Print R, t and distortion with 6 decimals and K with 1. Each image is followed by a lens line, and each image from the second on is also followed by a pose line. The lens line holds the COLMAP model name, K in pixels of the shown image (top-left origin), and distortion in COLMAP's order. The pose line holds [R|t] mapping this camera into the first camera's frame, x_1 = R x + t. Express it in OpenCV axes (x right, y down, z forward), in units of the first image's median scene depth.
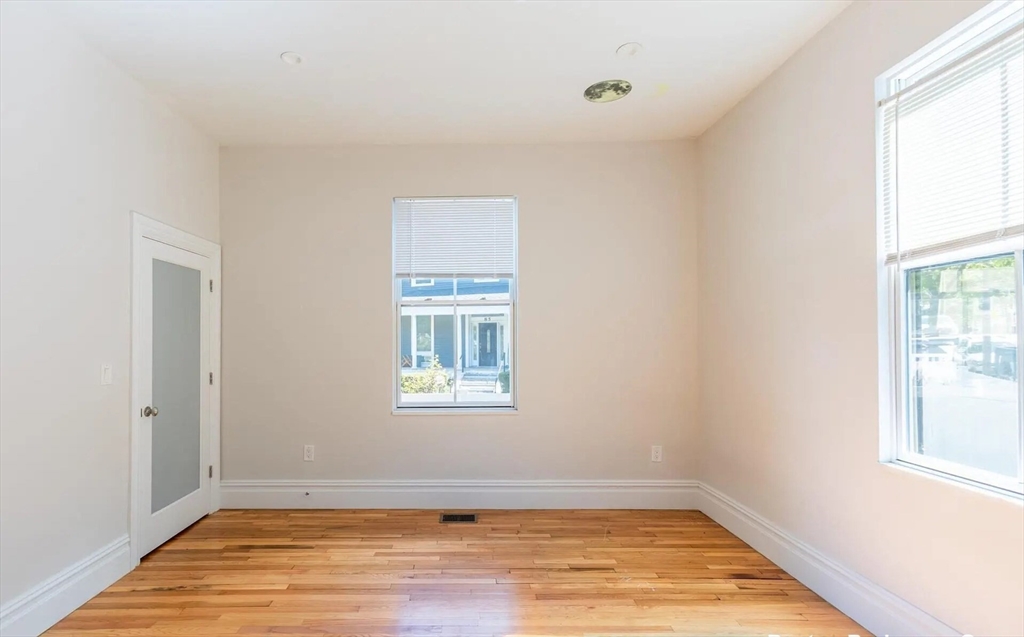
lens RADIAL K [[471.4, 0, 512.3], [0, 471.4, 337.9], [0, 0, 1]] dist [0.002590, -0.001089]
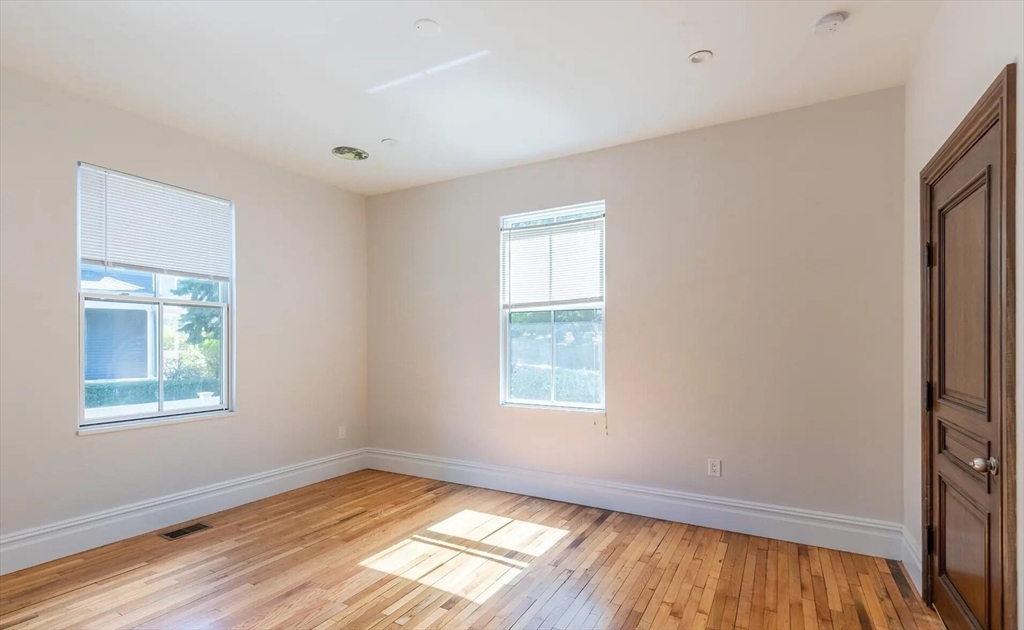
lens RADIAL K [[417.4, 0, 514.6], [0, 417.4, 348.1], [0, 0, 1]] dist [-0.000435, -0.000057]
pose [[0.520051, 0.001206, 0.854134, -0.513553], [-0.011946, 0.999911, 0.005862, 0.002856], [-0.854052, -0.013252, 0.520019, 0.005792]]
